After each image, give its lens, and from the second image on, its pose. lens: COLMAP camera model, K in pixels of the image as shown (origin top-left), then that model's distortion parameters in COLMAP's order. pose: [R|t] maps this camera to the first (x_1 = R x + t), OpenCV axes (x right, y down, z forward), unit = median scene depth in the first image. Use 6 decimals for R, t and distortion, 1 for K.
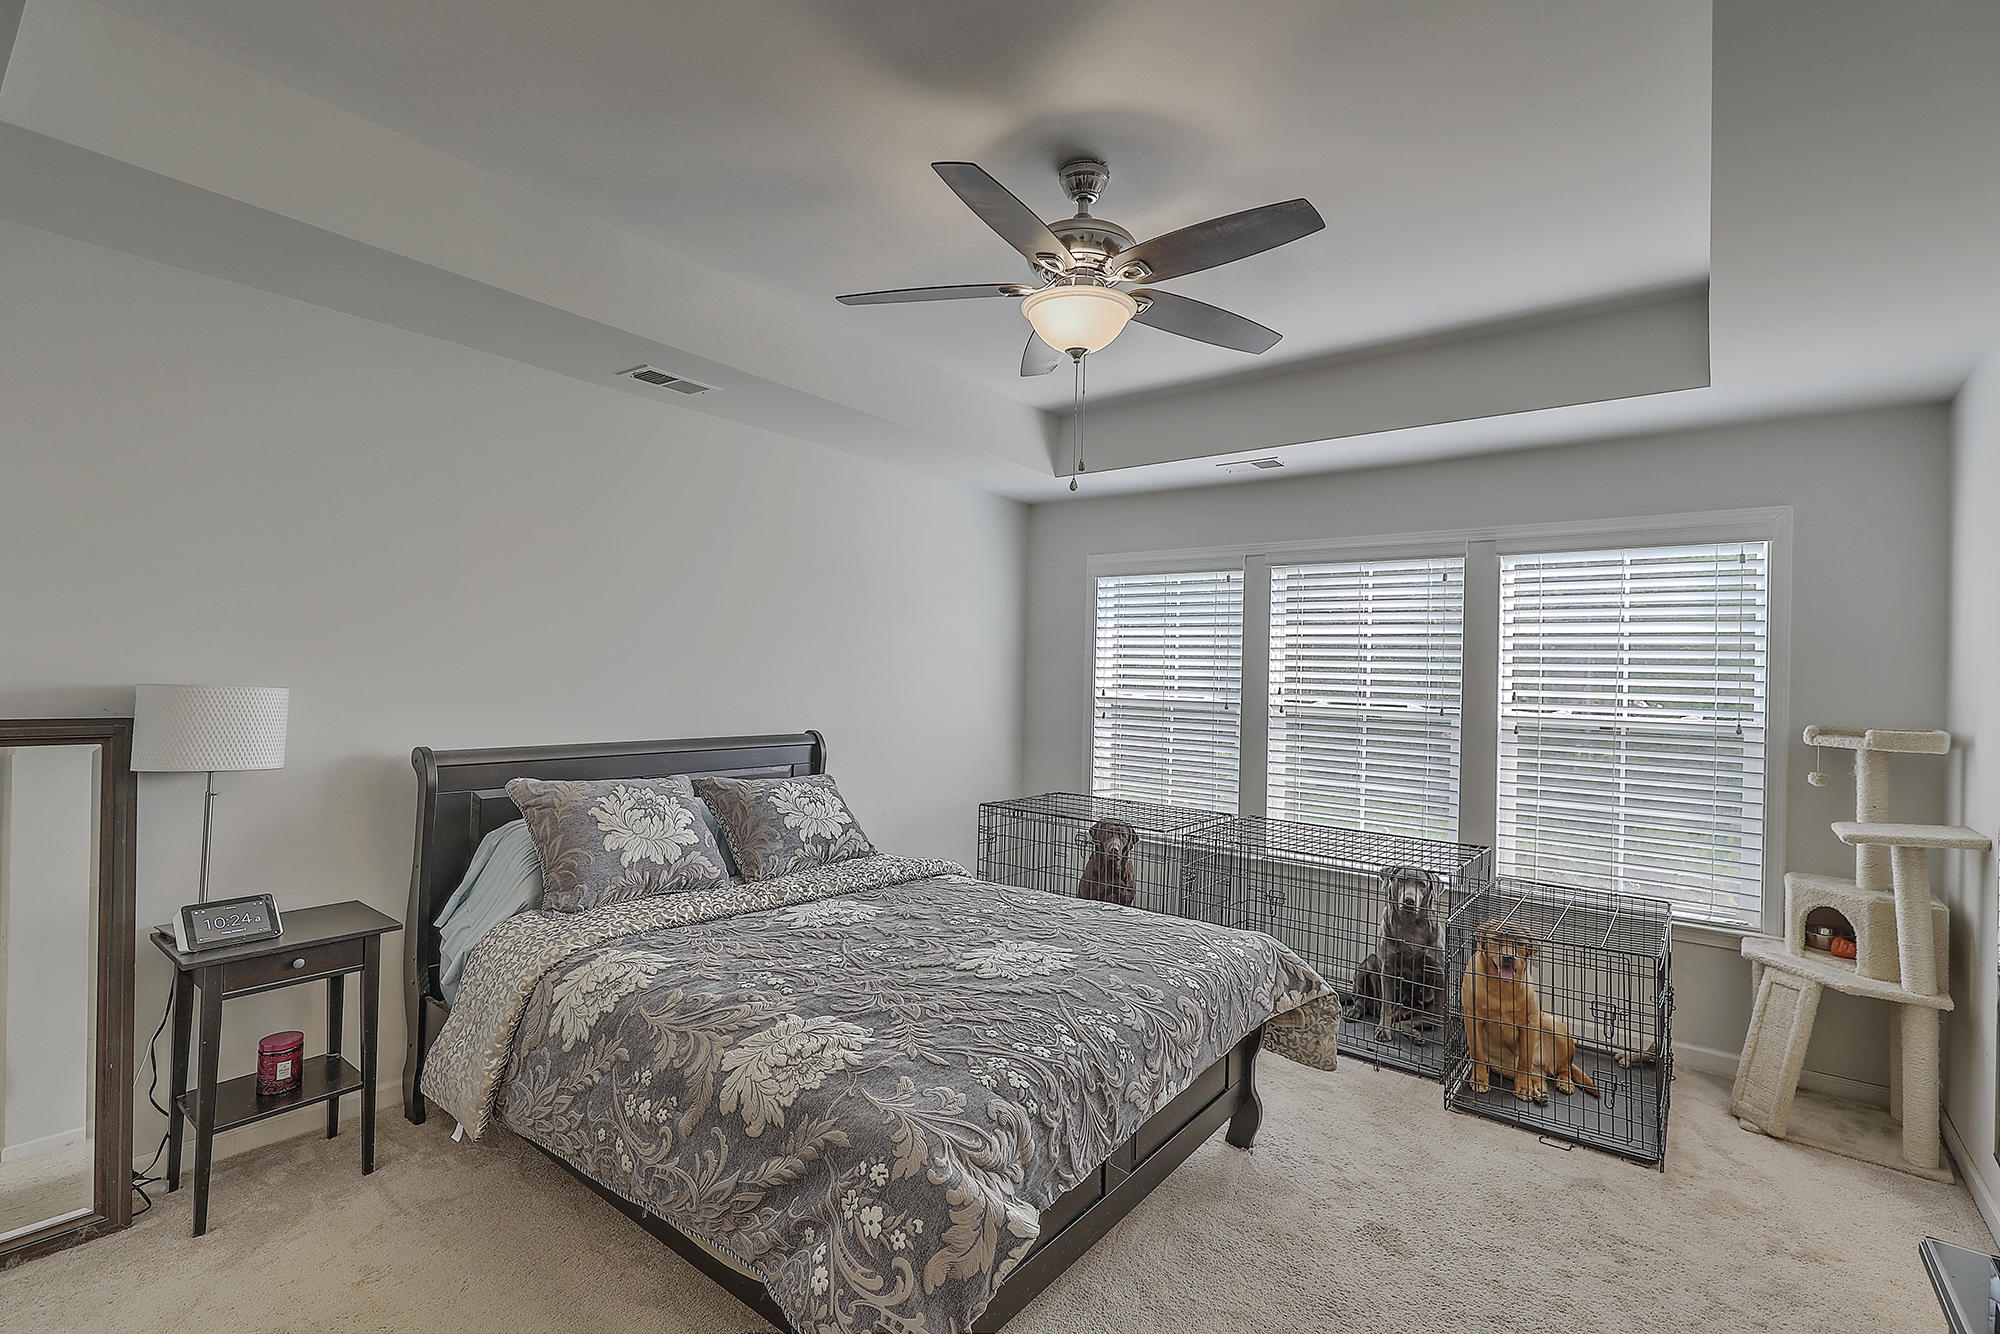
lens RADIAL K [[899.8, 0, 1004.7], [0, 899.8, 667.6], [0, 0, 1]] dist [-0.001049, -0.000333]
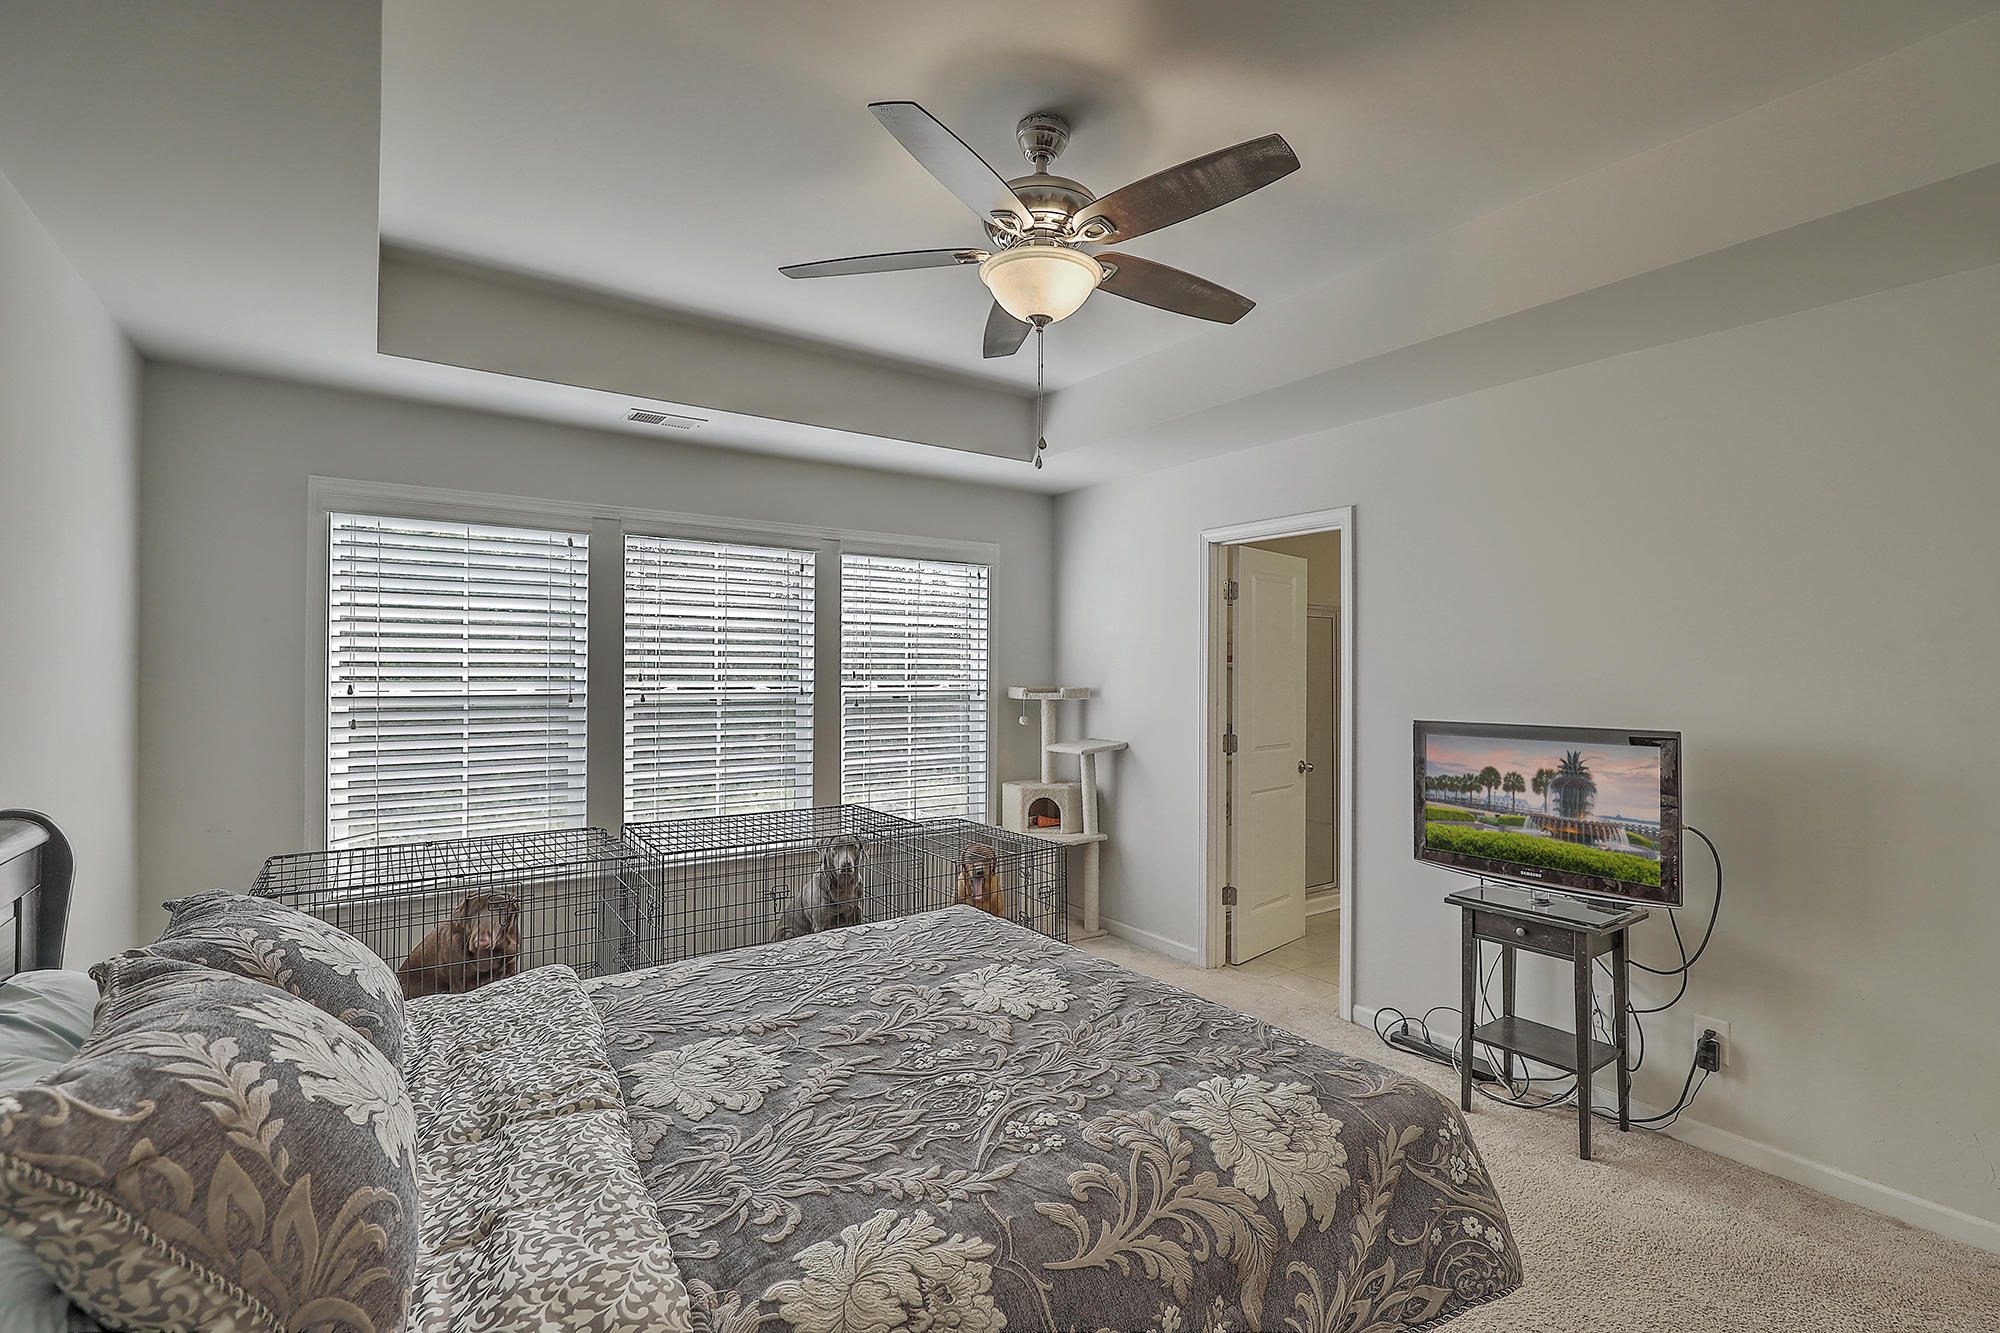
lens RADIAL K [[899.8, 0, 1014.2], [0, 899.8, 666.1], [0, 0, 1]] dist [-0.001049, -0.000333]
pose [[0.284504, -0.022707, 0.958406, -0.536073], [-0.002162, 0.999702, 0.024327, -0.008855], [-0.958672, -0.008994, 0.284370, 0.487785]]
